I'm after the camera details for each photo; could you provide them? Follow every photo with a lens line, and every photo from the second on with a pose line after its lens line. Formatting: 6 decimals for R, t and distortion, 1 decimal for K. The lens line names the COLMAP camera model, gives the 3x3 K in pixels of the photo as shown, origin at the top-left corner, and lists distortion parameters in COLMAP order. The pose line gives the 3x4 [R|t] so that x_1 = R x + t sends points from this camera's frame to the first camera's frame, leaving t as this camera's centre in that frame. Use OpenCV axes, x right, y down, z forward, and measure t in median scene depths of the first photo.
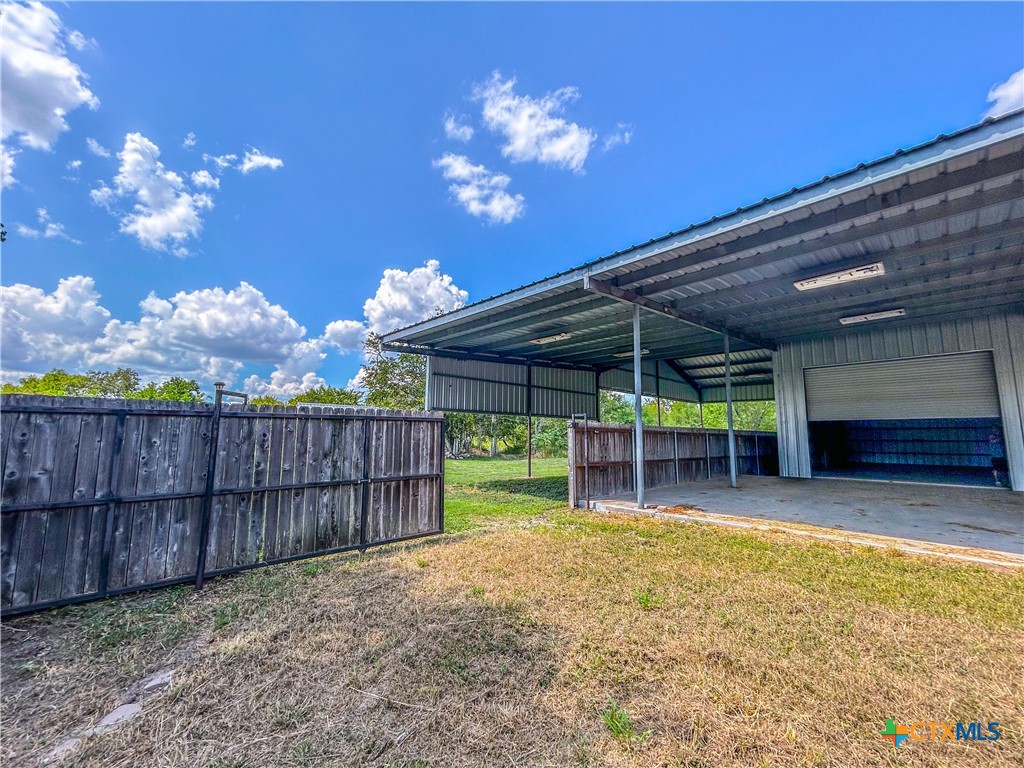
lens RADIAL K [[414.5, 0, 513.0], [0, 414.5, 384.6], [0, 0, 1]] dist [-0.001694, -0.000066]
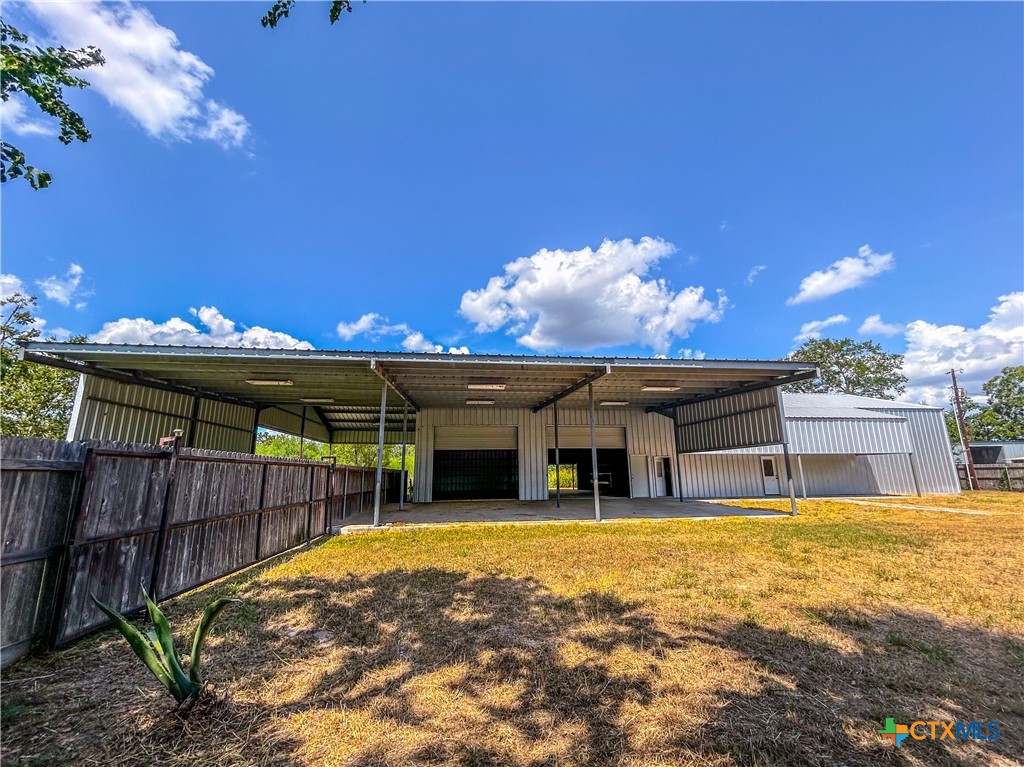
lens RADIAL K [[422.4, 0, 512.0], [0, 422.4, 383.5], [0, 0, 1]] dist [0.000840, 0.000337]
pose [[0.592500, 0.156798, 0.790163, -0.351515], [-0.088546, 0.987607, -0.129582, -0.019842], [-0.800689, 0.006812, 0.599041, -0.124966]]
